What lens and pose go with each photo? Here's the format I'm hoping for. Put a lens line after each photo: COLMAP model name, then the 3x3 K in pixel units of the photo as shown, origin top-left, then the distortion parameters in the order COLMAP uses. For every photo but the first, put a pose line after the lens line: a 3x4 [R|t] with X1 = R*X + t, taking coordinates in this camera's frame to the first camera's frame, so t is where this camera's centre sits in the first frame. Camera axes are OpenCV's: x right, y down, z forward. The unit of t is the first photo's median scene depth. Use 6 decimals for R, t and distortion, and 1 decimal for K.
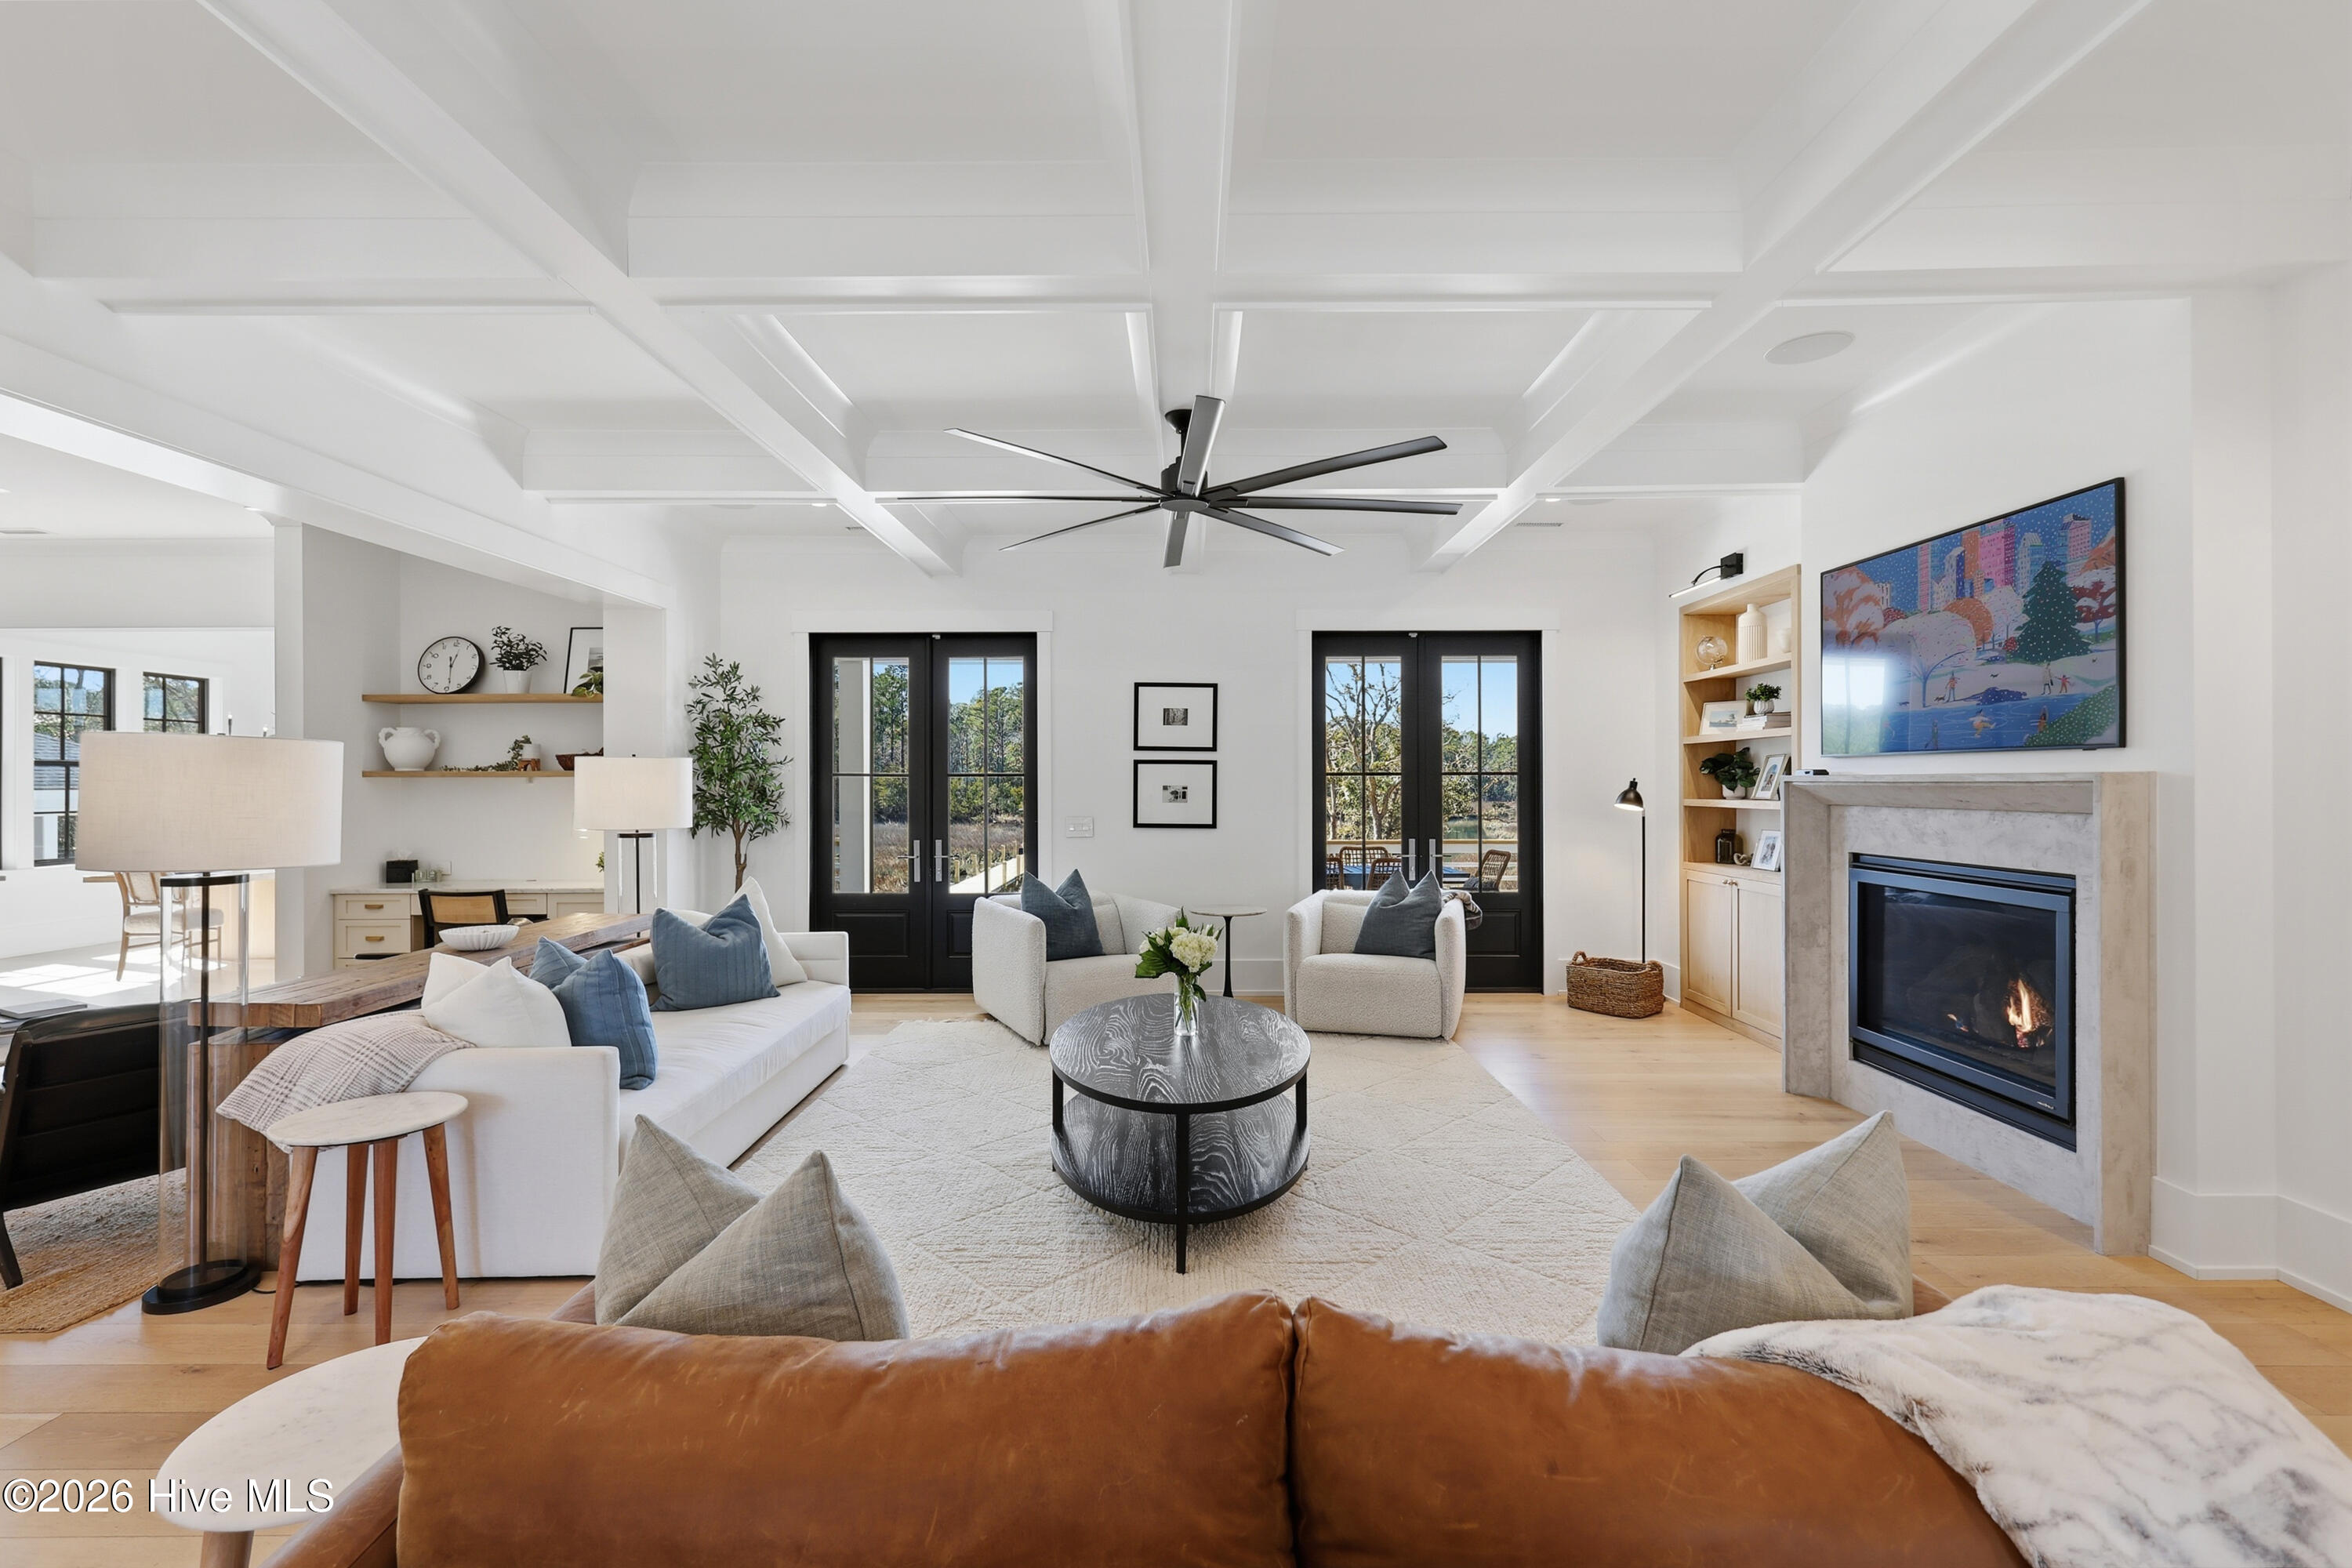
lens RADIAL K [[1017.0, 0, 1174.9], [0, 1017.0, 778.0], [0, 0, 1]] dist [0.001716, -0.000430]
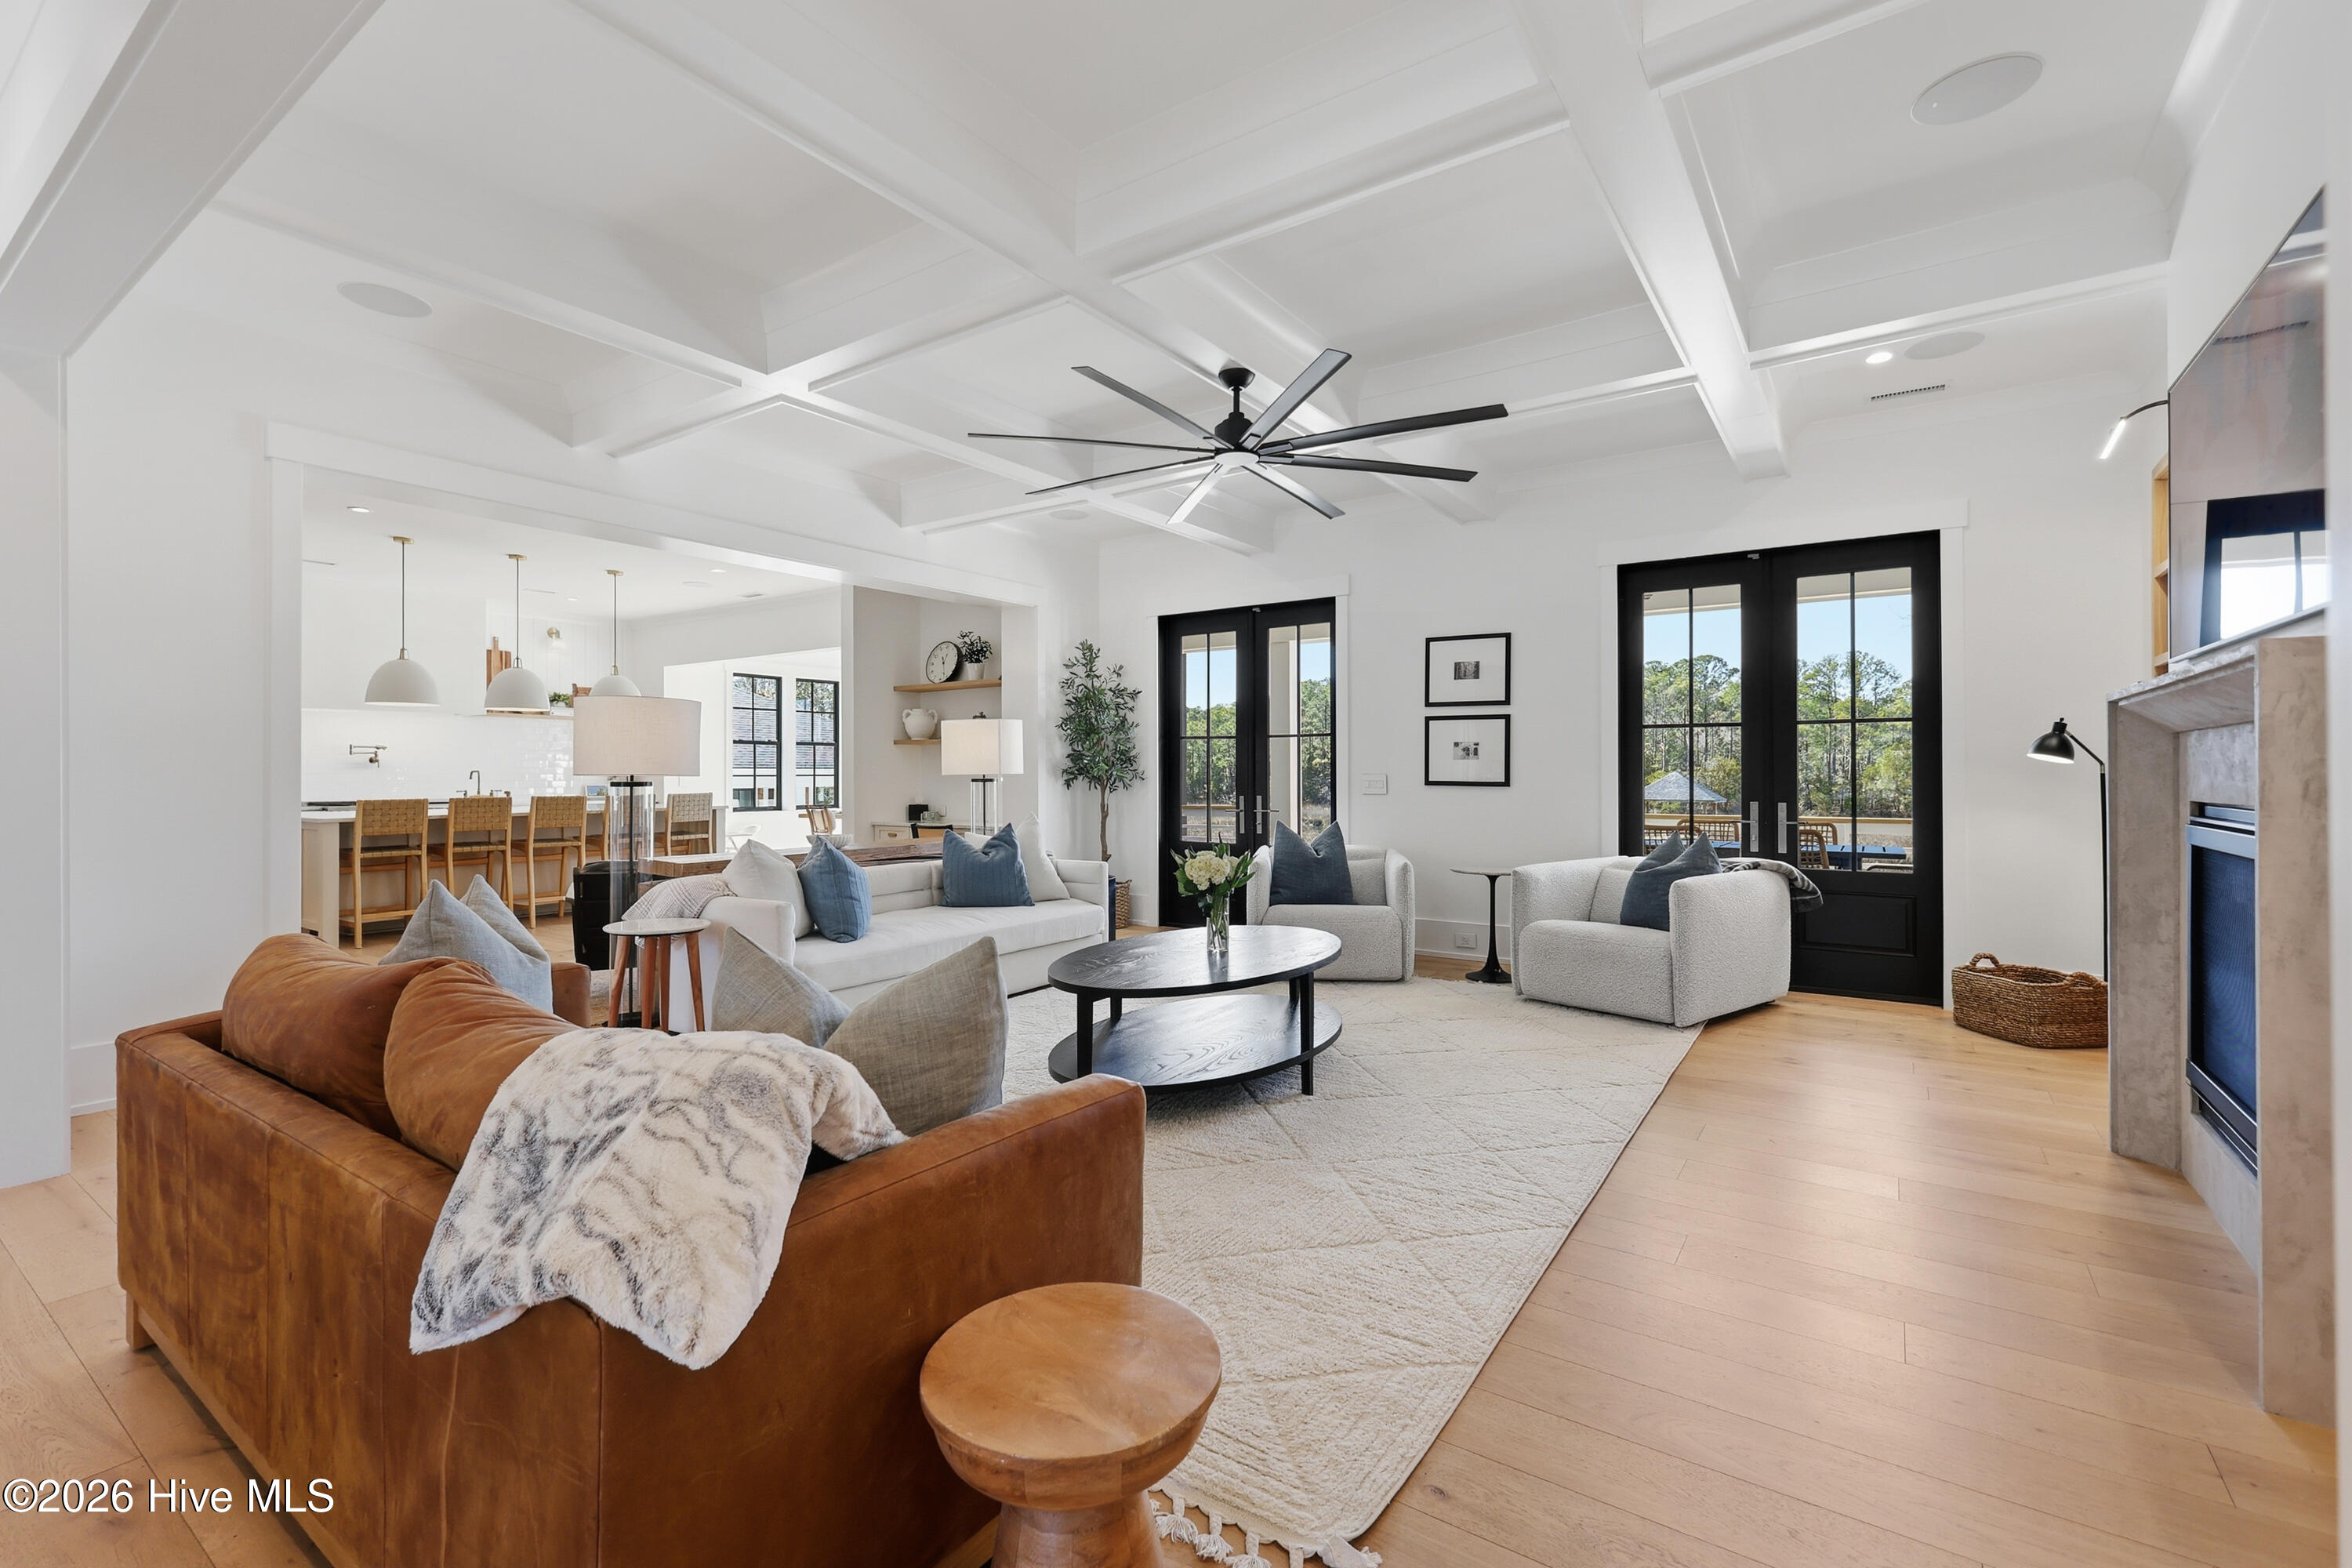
lens RADIAL K [[1015.3, 0, 1176.2], [0, 1015.3, 772.8], [0, 0, 1]] dist [-0.001076, -0.000336]
pose [[0.825028, 0.000590, -0.565091, 0.318268], [0.001999, 0.999990, 0.003962, 0.032443], [0.565088, -0.004398, 0.825019, 0.050348]]
